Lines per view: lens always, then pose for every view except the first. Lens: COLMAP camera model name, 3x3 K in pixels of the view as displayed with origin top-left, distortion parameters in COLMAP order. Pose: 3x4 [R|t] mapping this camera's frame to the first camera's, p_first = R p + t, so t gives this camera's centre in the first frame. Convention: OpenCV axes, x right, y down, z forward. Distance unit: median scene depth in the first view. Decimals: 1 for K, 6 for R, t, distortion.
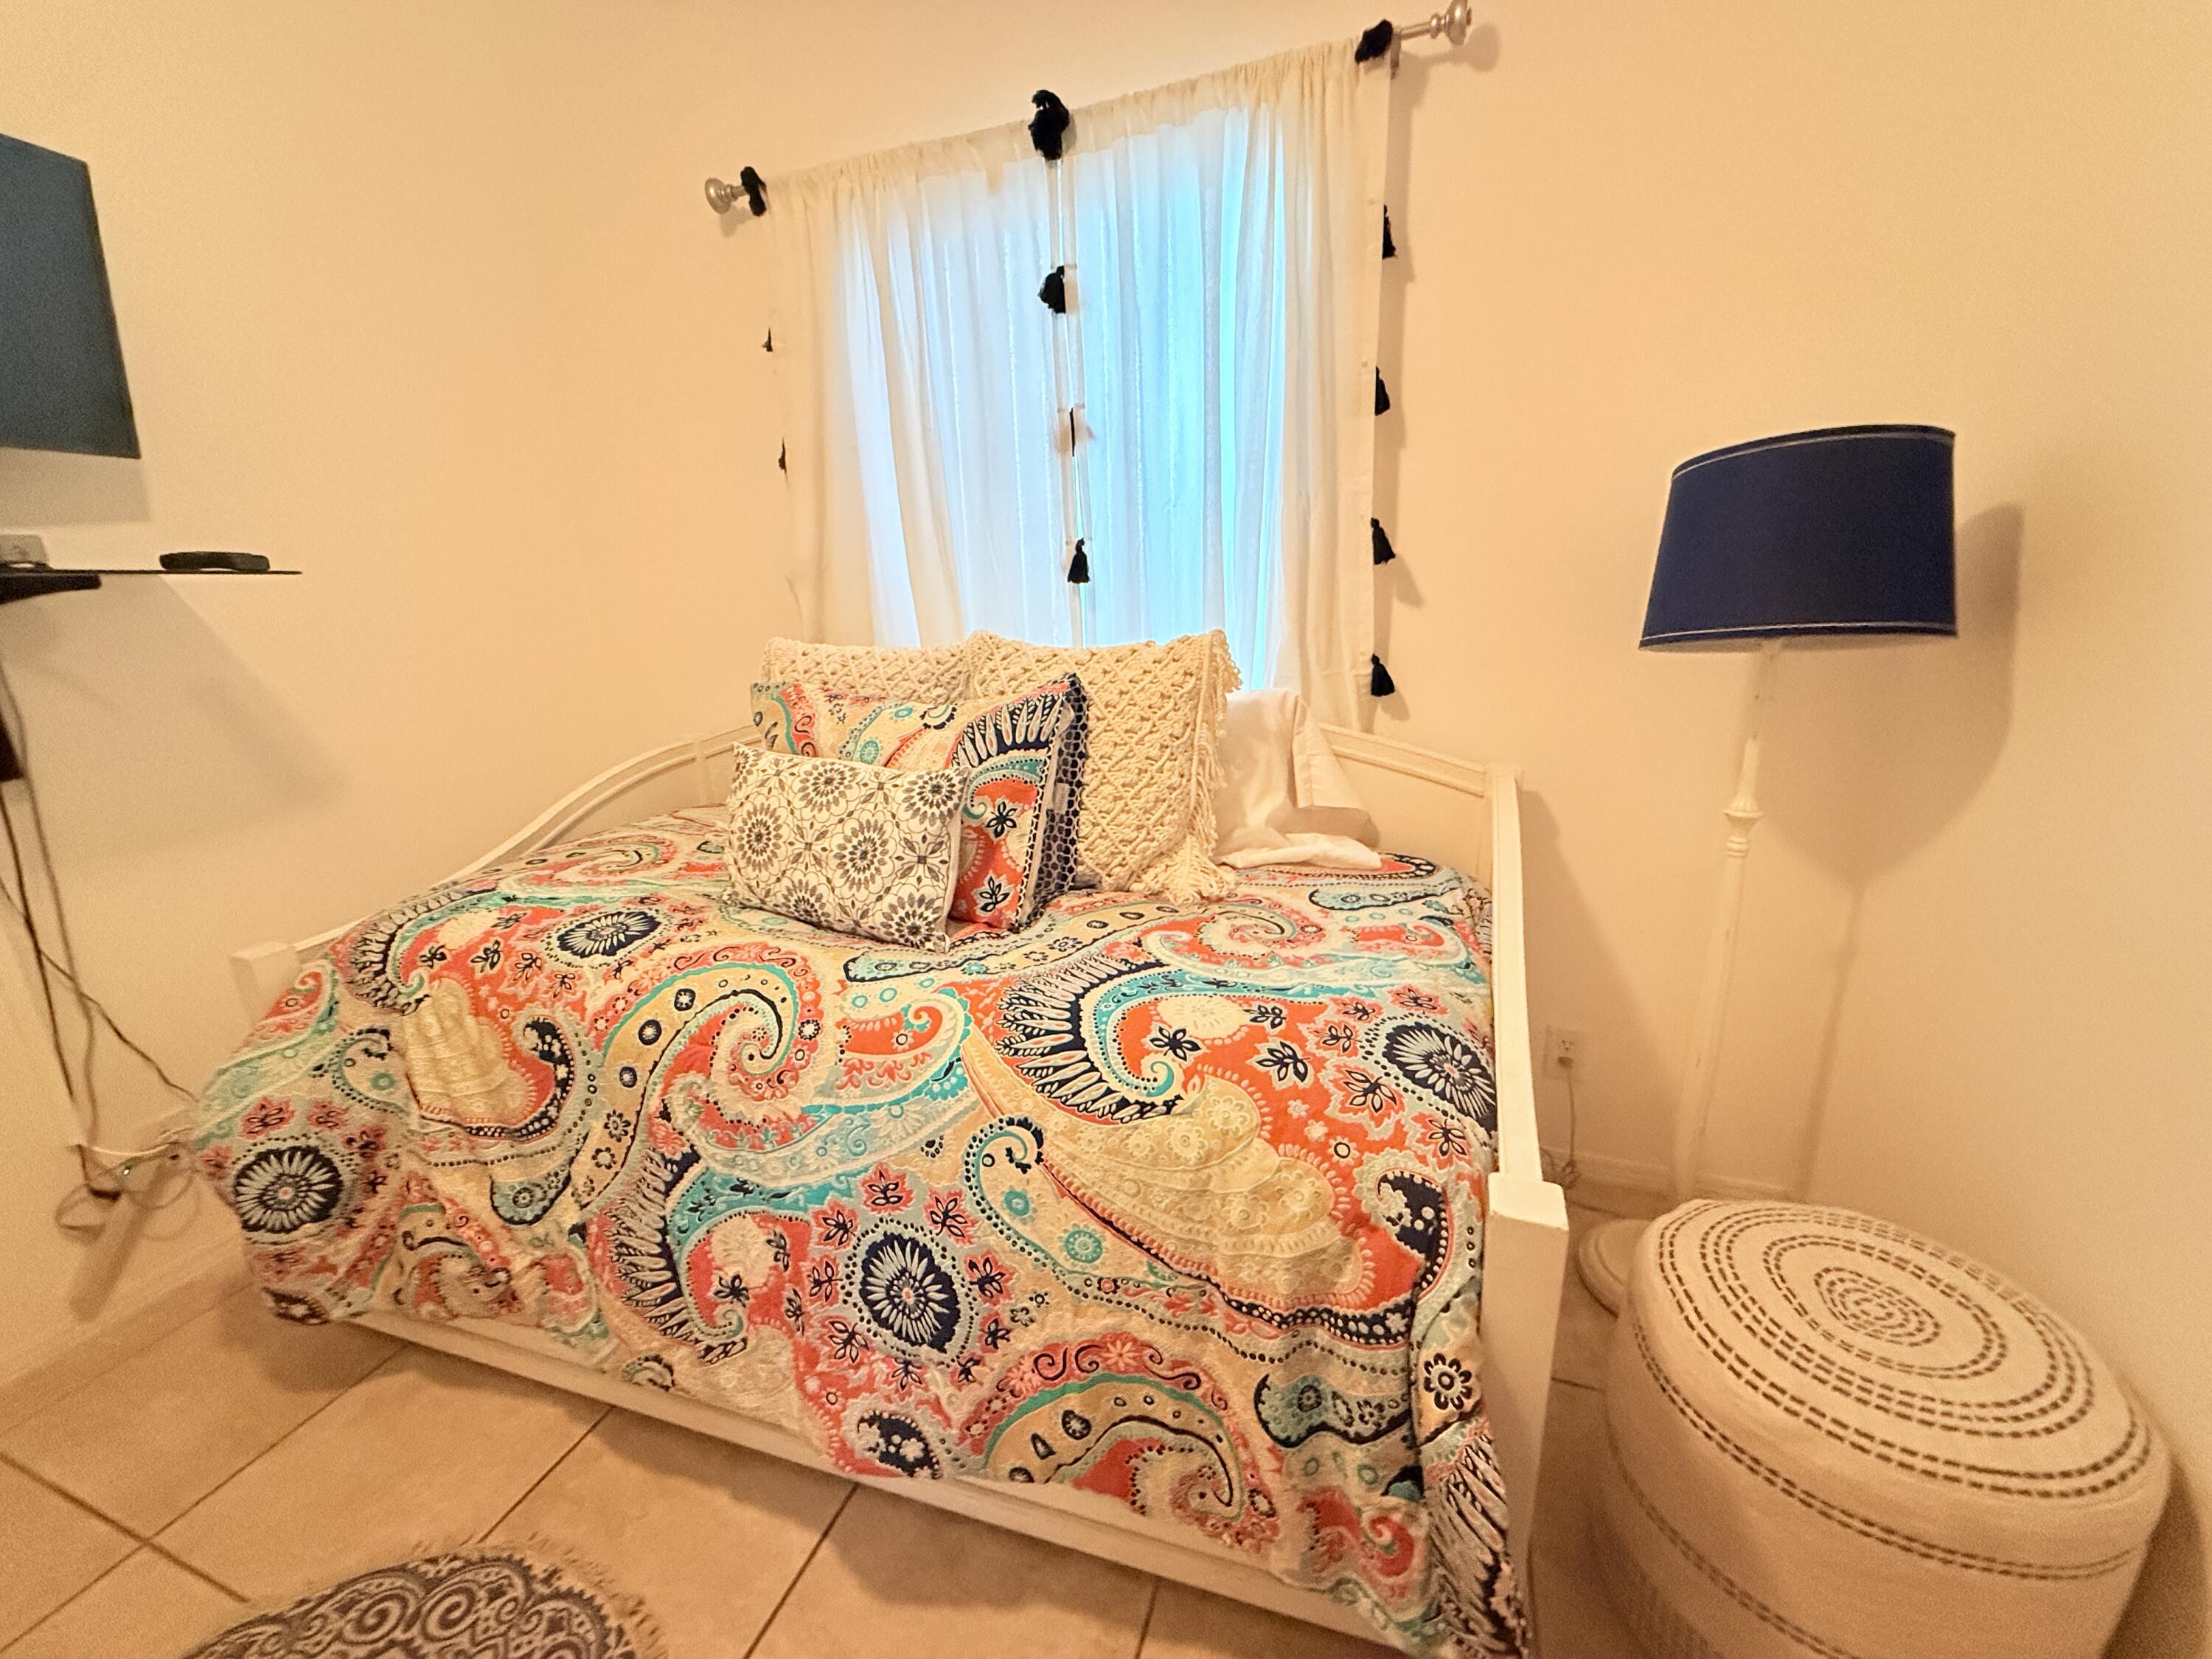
lens RADIAL K [[883.2, 0, 1102.8], [0, 883.2, 828.3], [0, 0, 1]] dist [0.000496, 0.000257]
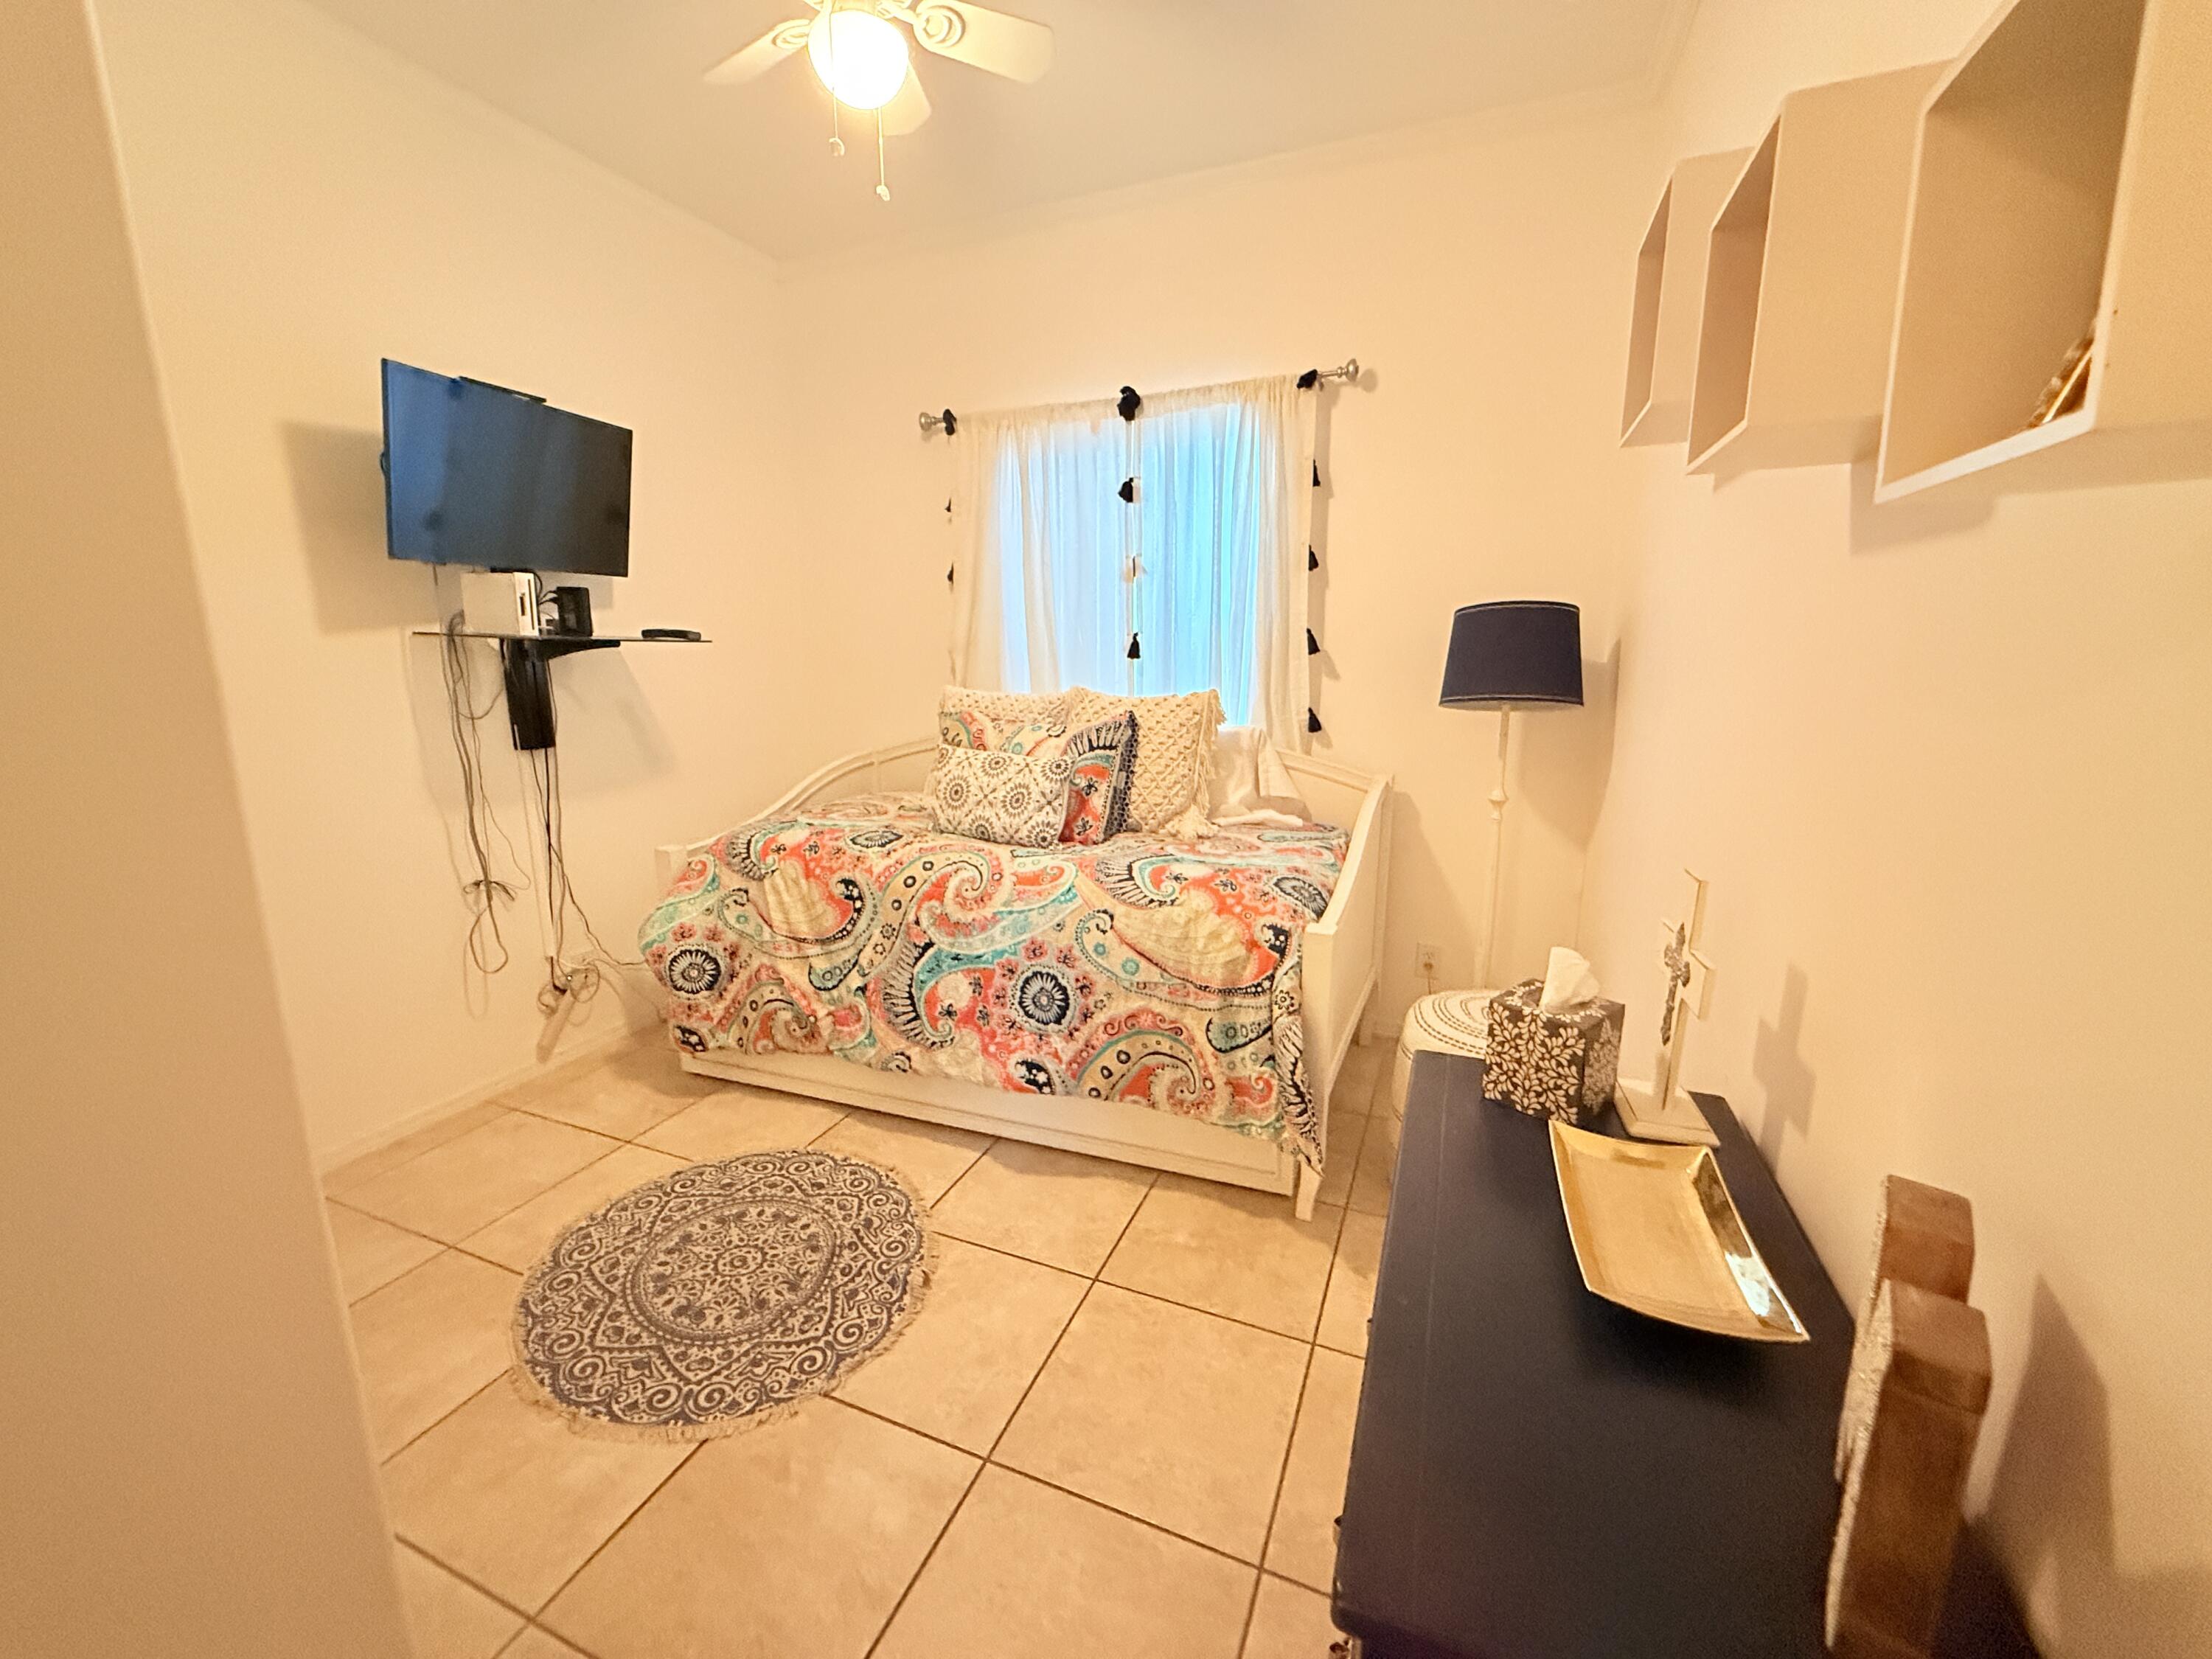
lens RADIAL K [[883.2, 0, 1102.7], [0, 883.2, 829.0], [0, 0, 1]] dist [0.000496, 0.000257]
pose [[0.998591, 0.039676, -0.035251, -0.019669], [-0.041890, 0.997040, -0.064472, 0.196450], [0.032588, 0.065858, 0.997297, -0.831262]]
